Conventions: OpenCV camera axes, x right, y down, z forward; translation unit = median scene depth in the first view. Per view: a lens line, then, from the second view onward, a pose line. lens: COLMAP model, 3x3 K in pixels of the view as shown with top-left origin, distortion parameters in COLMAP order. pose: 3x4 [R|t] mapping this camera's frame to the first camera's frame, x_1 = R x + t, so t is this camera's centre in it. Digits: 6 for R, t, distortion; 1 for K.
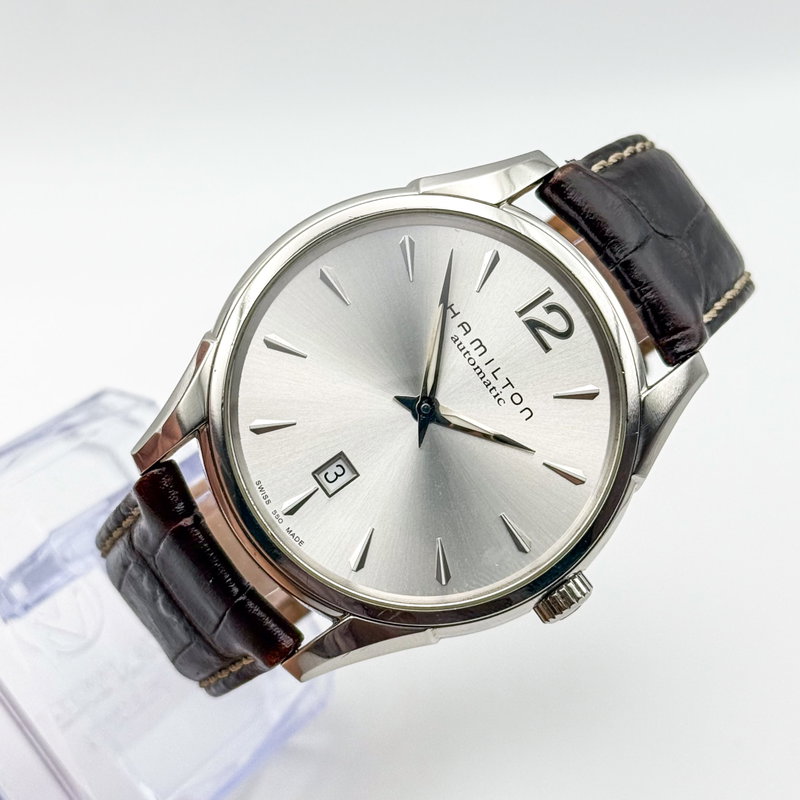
lens RADIAL K [[2038.5, 0, 411.4], [0, 2038.5, 403.4], [0, 0, 1]] dist [0.098004, -0.278610]
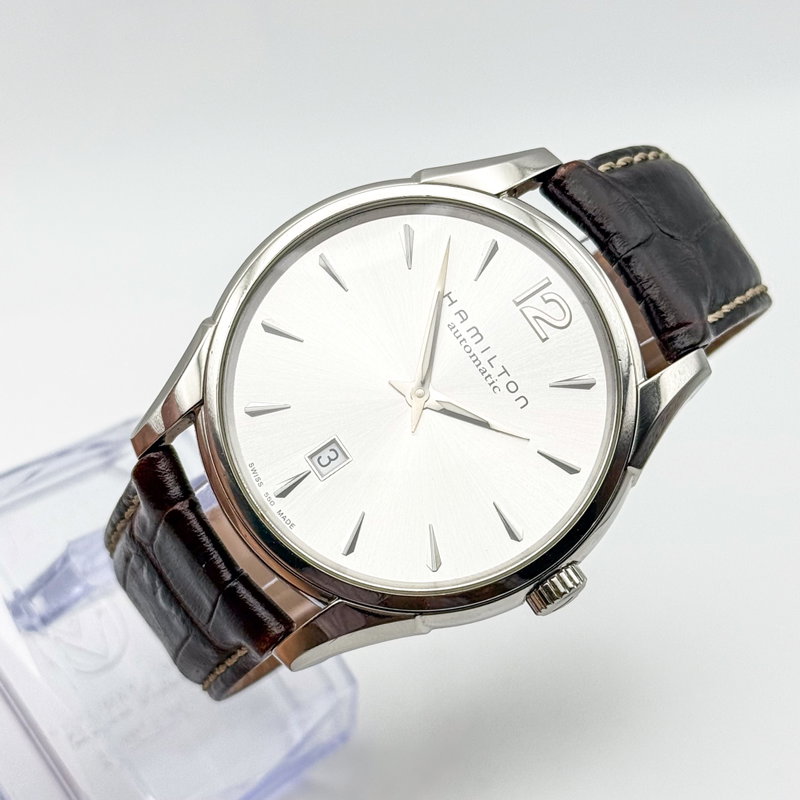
lens RADIAL K [[2038.5, 0, 411.4], [0, 2038.5, 403.4], [0, 0, 1]] dist [0.098004, -0.278610]
pose [[0.997661, 0.016814, -0.066262, 0.066474], [-0.022183, 0.996455, -0.081149, 0.084934], [0.064662, 0.082429, 0.994497, 0.006879]]
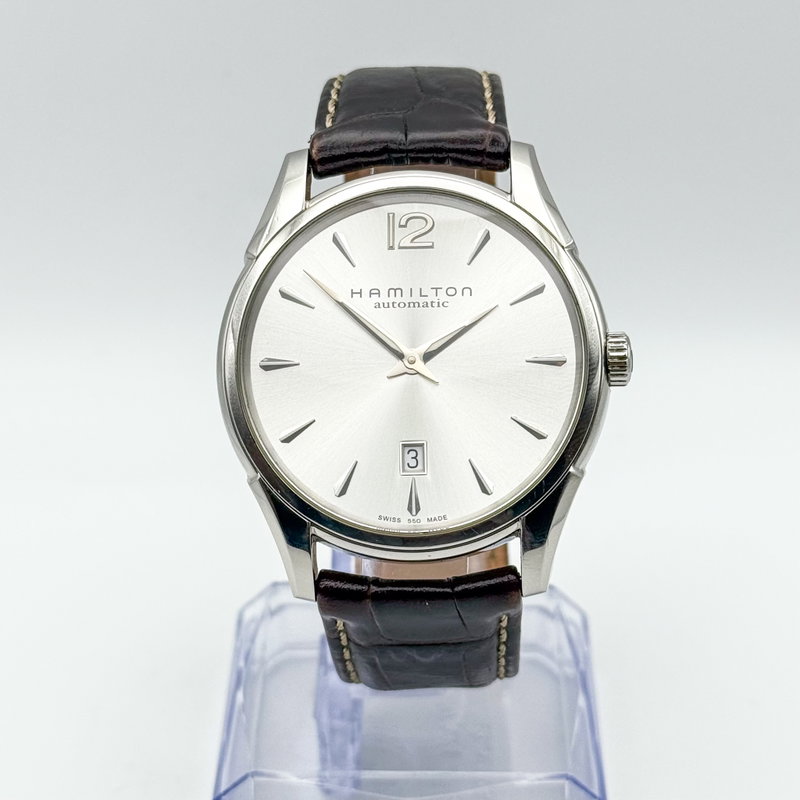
lens RADIAL K [[2038.5, 0, 411.4], [0, 2038.5, 403.4], [0, 0, 1]] dist [0.098004, -0.278610]
pose [[0.578935, -0.815009, 0.024372, -0.039104], [0.815251, 0.578072, -0.034620, 0.053699], [0.014126, 0.039912, 0.999103, -0.137695]]
